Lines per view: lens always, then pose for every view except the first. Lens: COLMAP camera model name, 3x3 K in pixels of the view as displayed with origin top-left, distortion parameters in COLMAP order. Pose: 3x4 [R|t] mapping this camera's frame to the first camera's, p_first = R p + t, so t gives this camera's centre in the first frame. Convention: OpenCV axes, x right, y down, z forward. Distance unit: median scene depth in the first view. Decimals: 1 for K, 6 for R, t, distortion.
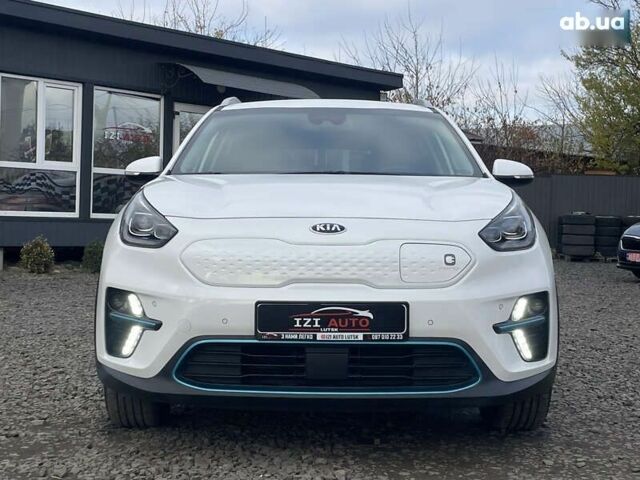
lens RADIAL K [[1010.2, 0, 318.9], [0, 1010.2, 235.8], [0, 0, 1]] dist [0.105530, -0.153743]
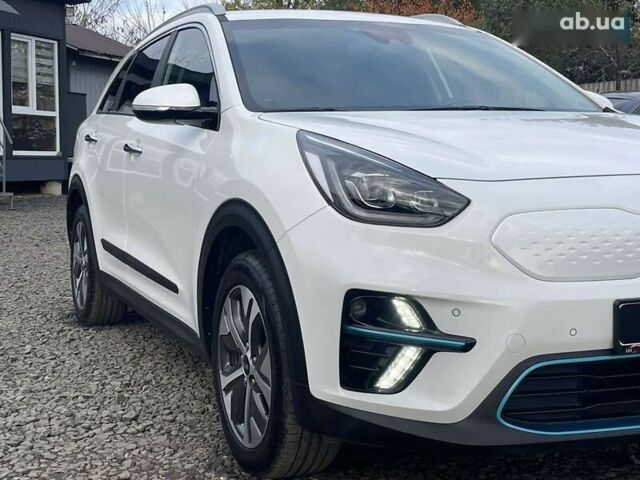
lens RADIAL K [[1010.2, 0, 318.9], [0, 1010.2, 235.8], [0, 0, 1]] dist [0.105530, -0.153743]
pose [[0.920962, -0.049007, 0.386558, -0.496118], [0.020030, 0.996702, 0.078638, -0.036879], [-0.389137, -0.064680, 0.918906, 0.423913]]
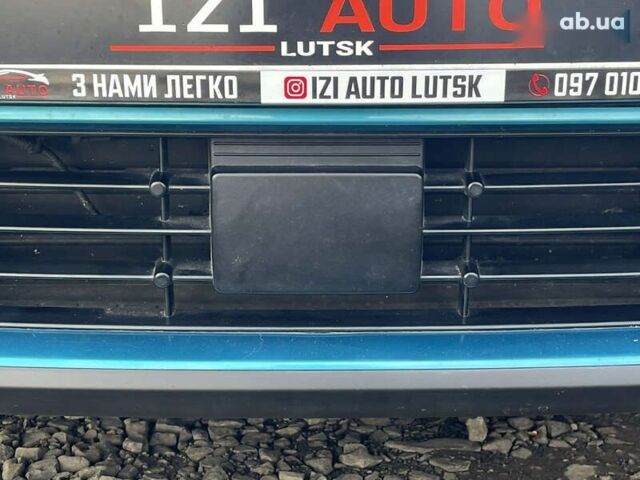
lens RADIAL K [[1010.2, 0, 318.9], [0, 1010.2, 235.8], [0, 0, 1]] dist [0.105530, -0.153743]
pose [[0.999780, -0.011406, 0.017601, 0.004832], [0.006939, 0.971815, 0.235644, 0.078798], [-0.019792, -0.235470, 0.971680, 0.775123]]
